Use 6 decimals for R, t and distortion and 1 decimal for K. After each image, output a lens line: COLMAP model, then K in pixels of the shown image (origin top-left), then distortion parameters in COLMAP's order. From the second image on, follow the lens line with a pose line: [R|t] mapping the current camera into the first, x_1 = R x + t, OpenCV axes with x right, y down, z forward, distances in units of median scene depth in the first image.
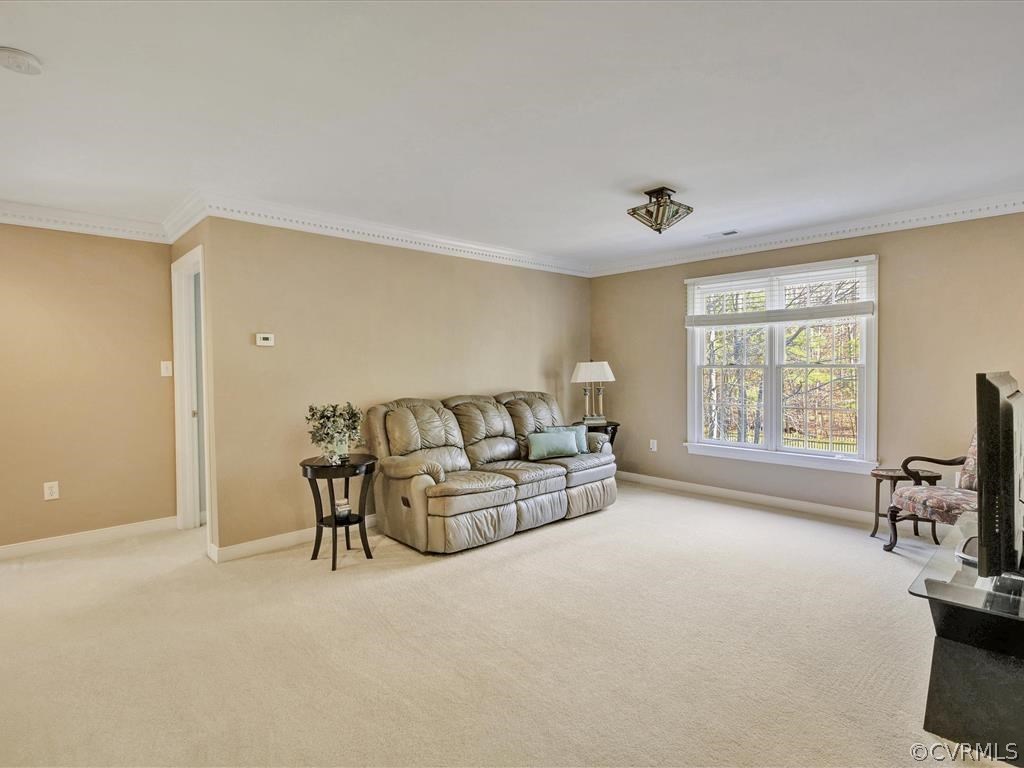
lens RADIAL K [[545.6, 0, 509.8], [0, 545.6, 375.9], [0, 0, 1]] dist [-0.002382, -0.001000]
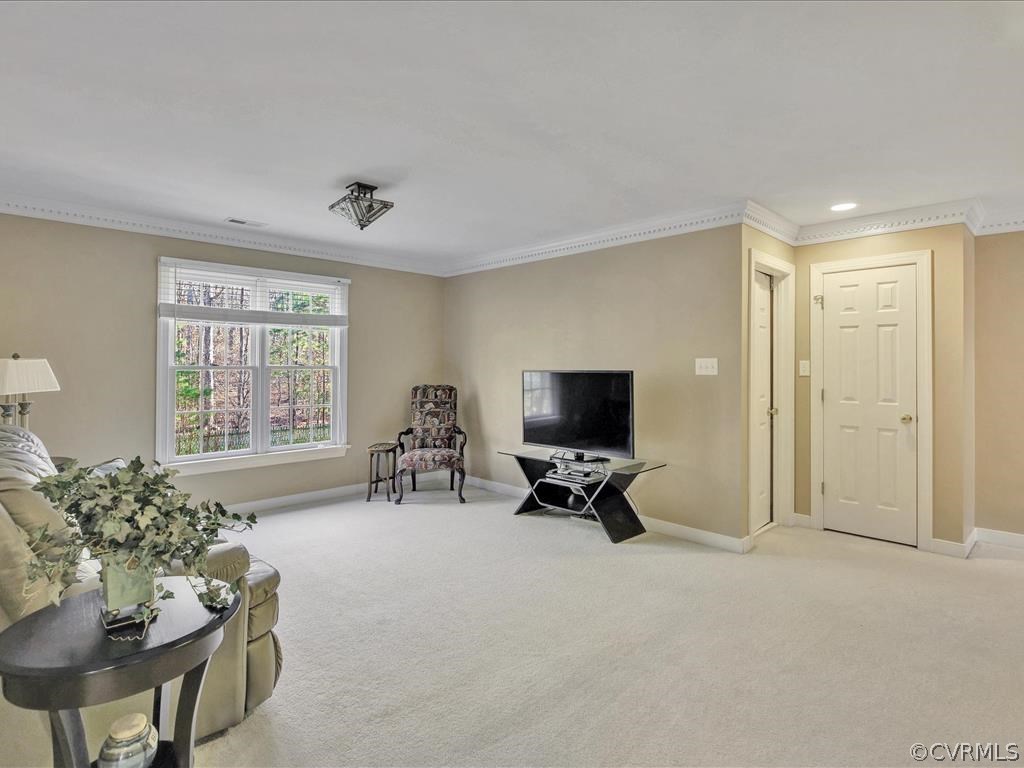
lens RADIAL K [[555.4, 0, 513.4], [0, 555.4, 362.2], [0, 0, 1]] dist [-0.000031, 0.000194]
pose [[-0.034439, 0.014381, 0.999303, -0.604081], [0.015767, 0.999780, -0.013844, -0.006941], [-0.999282, 0.015280, -0.034659, 0.647245]]
